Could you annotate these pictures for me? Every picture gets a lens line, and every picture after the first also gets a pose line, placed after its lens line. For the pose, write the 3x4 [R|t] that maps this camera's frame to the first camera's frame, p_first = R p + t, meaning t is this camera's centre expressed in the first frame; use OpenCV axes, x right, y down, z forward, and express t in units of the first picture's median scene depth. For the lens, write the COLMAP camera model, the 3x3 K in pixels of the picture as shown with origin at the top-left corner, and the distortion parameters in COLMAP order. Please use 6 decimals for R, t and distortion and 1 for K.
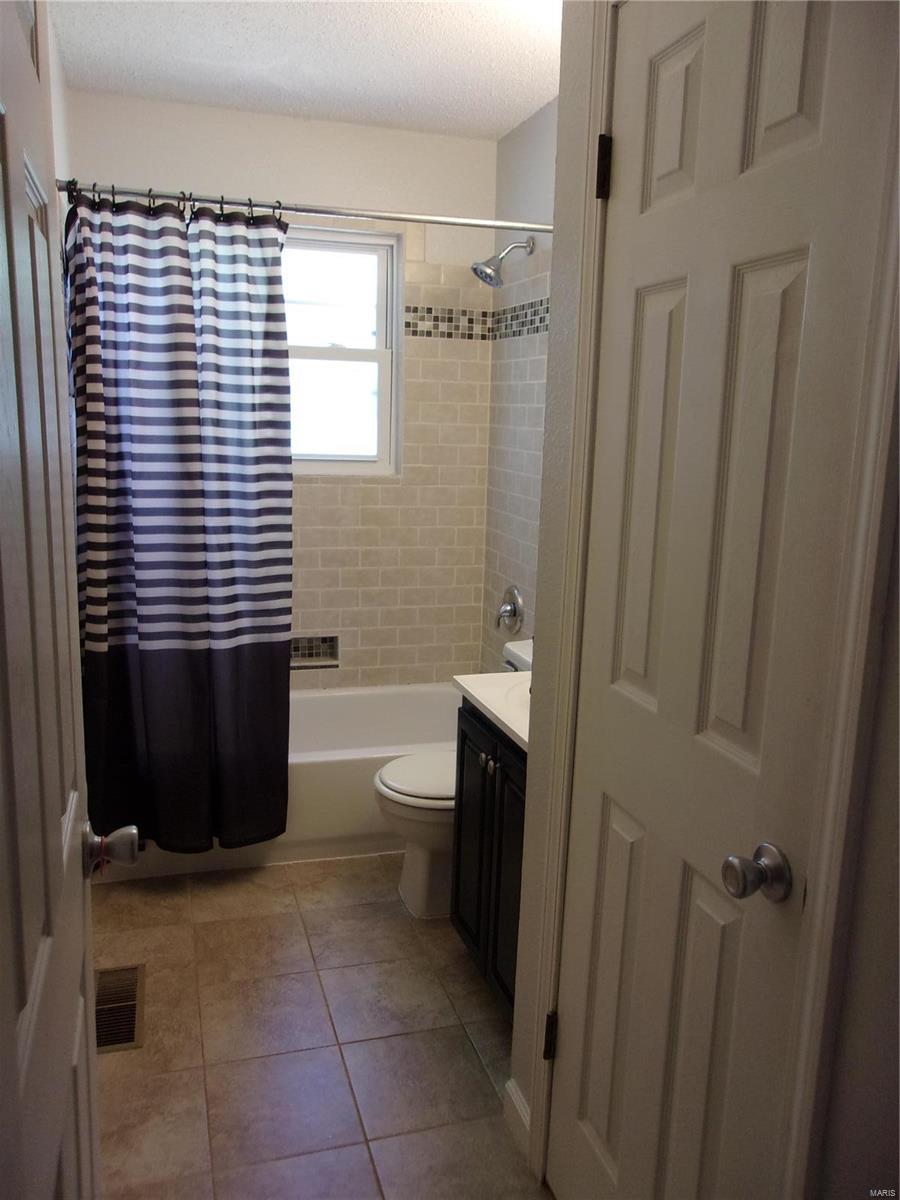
lens RADIAL K [[951.3, 0, 449.4], [0, 951.3, 599.4], [0, 0, 1]] dist [0.026971, 0.014298]
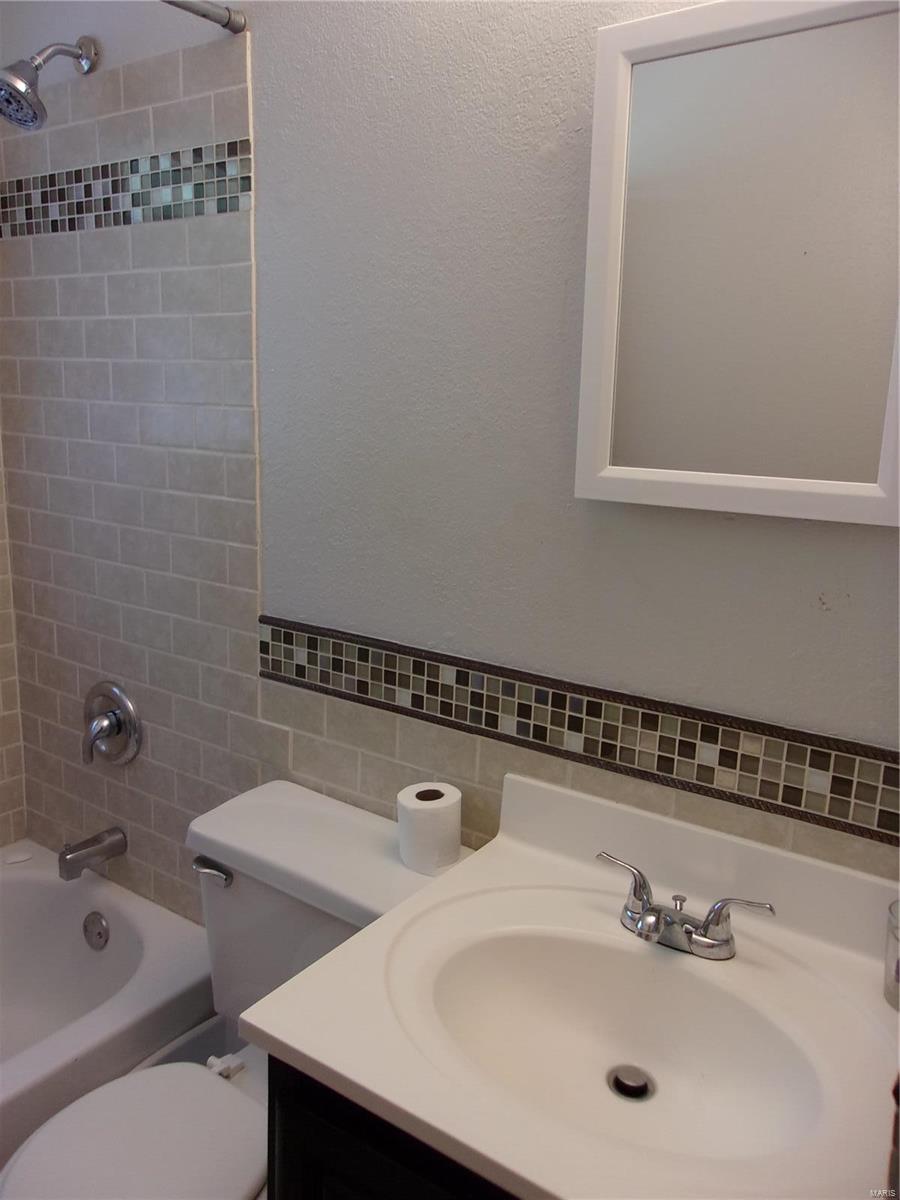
lens RADIAL K [[951.3, 0, 451.3], [0, 951.3, 560.6], [0, 0, 1]] dist [0.026971, 0.014298]
pose [[0.784778, -0.131748, 0.605611, -0.106863], [0.123633, 0.990784, 0.055331, -0.091949], [-0.607320, 0.031452, 0.793835, 0.429848]]
